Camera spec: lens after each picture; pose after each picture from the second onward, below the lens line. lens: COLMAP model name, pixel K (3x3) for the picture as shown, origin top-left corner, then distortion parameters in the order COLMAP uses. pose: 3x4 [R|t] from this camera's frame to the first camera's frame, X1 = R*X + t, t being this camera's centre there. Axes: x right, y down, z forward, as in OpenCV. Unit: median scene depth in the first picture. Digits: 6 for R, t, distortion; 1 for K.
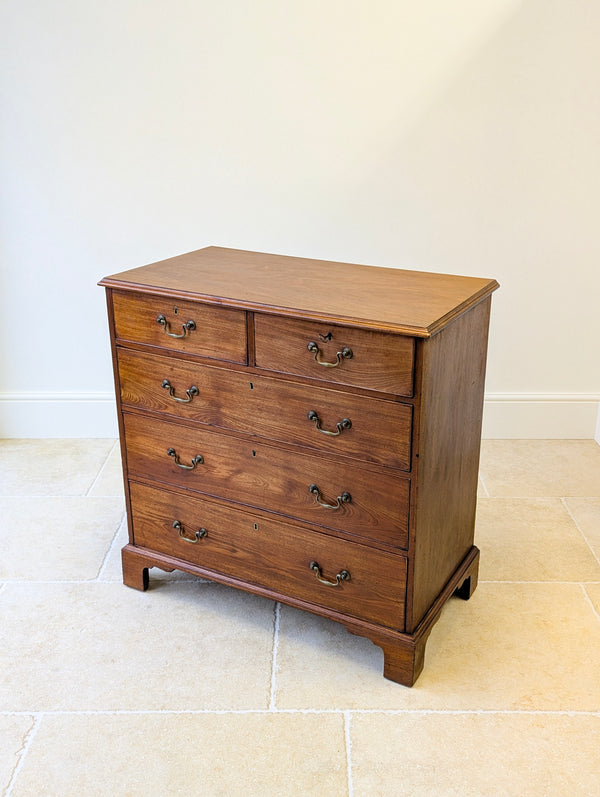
lens RADIAL K [[846.6, 0, 320.7], [0, 846.6, 398.5], [0, 0, 1]] dist [0.123608, -0.222000]
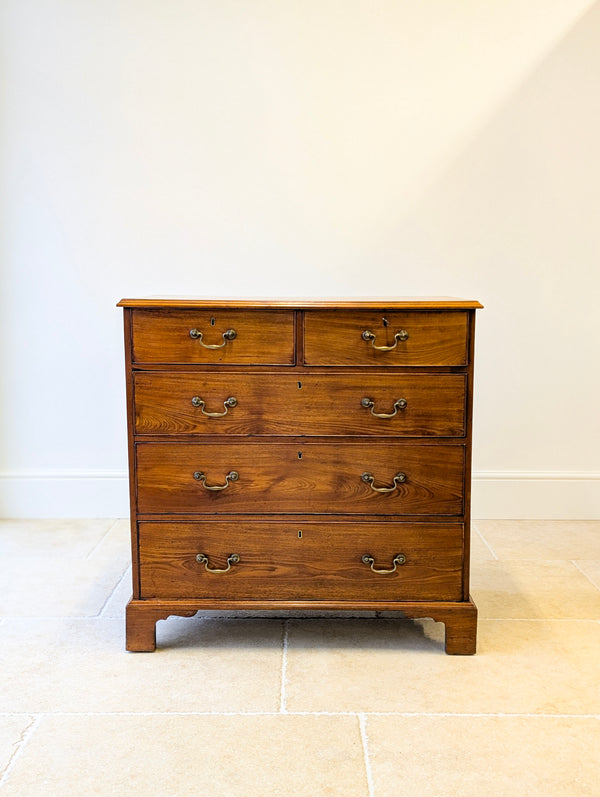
lens RADIAL K [[846.6, 0, 320.7], [0, 846.6, 398.5], [0, 0, 1]] dist [0.123608, -0.222000]
pose [[0.883364, -0.065732, 0.464055, -0.535702], [0.171854, 0.966582, -0.190223, 0.200963], [-0.436043, 0.247786, 0.865141, 0.090442]]
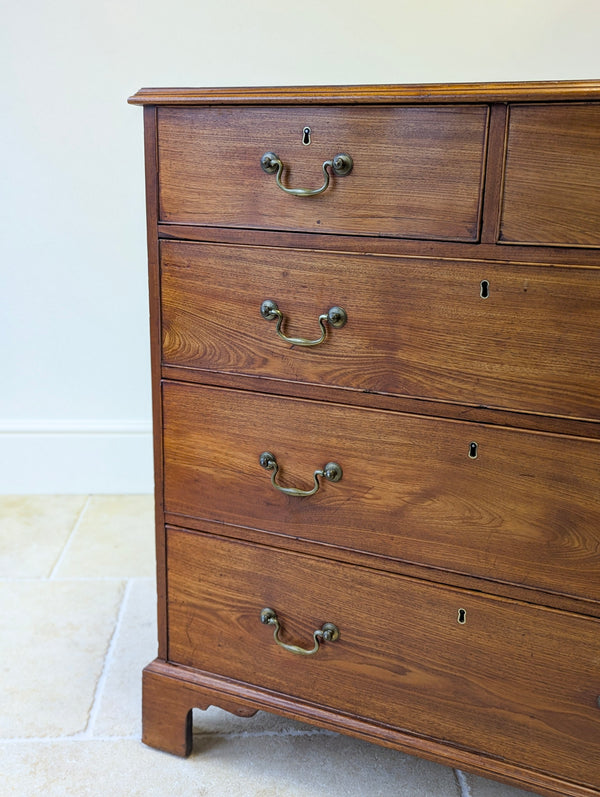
lens RADIAL K [[859.1, 0, 306.8], [0, 859.1, 402.6], [0, 0, 1]] dist [0.054368, -0.006442]
pose [[0.997415, 0.001409, 0.071847, -0.204635], [0.007173, 0.992862, -0.119050, 0.096090], [-0.071502, 0.119258, 0.990285, 0.557167]]
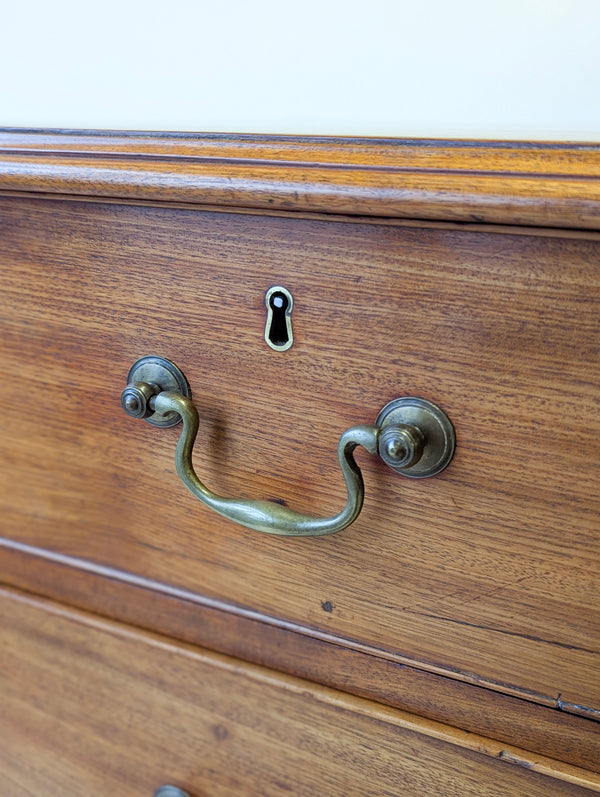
lens RADIAL K [[846.6, 0, 320.7], [0, 846.6, 398.5], [0, 0, 1]] dist [0.123608, -0.222000]
pose [[0.998872, -0.006117, 0.047093, -0.170959], [0.009290, 0.997678, -0.067467, -0.083927], [-0.046571, 0.067829, 0.996609, 0.882123]]
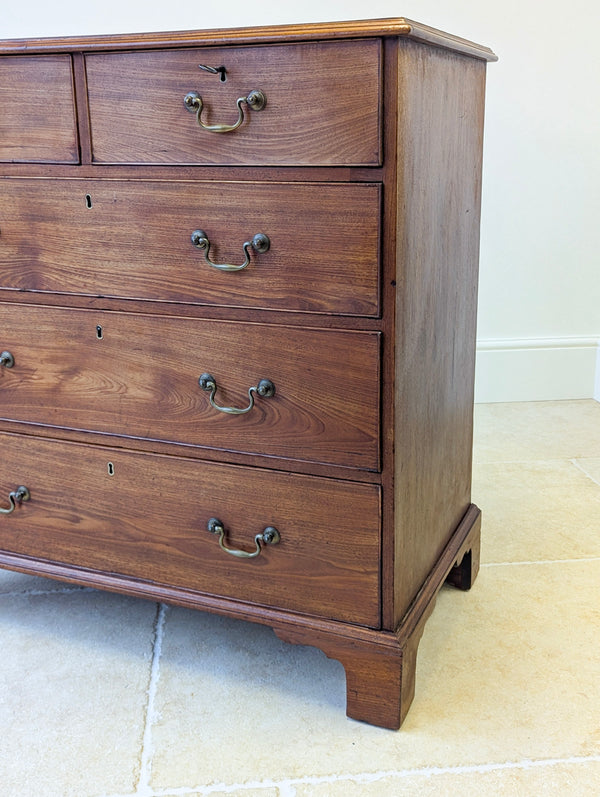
lens RADIAL K [[893.6, 0, 314.7], [0, 893.6, 382.5], [0, 0, 1]] dist [0.064649, -0.033753]
pose [[0.994884, -0.041257, 0.092211, 0.007349], [0.050339, 0.993868, -0.098450, 0.168232], [-0.087584, 0.102588, 0.990861, 0.402540]]
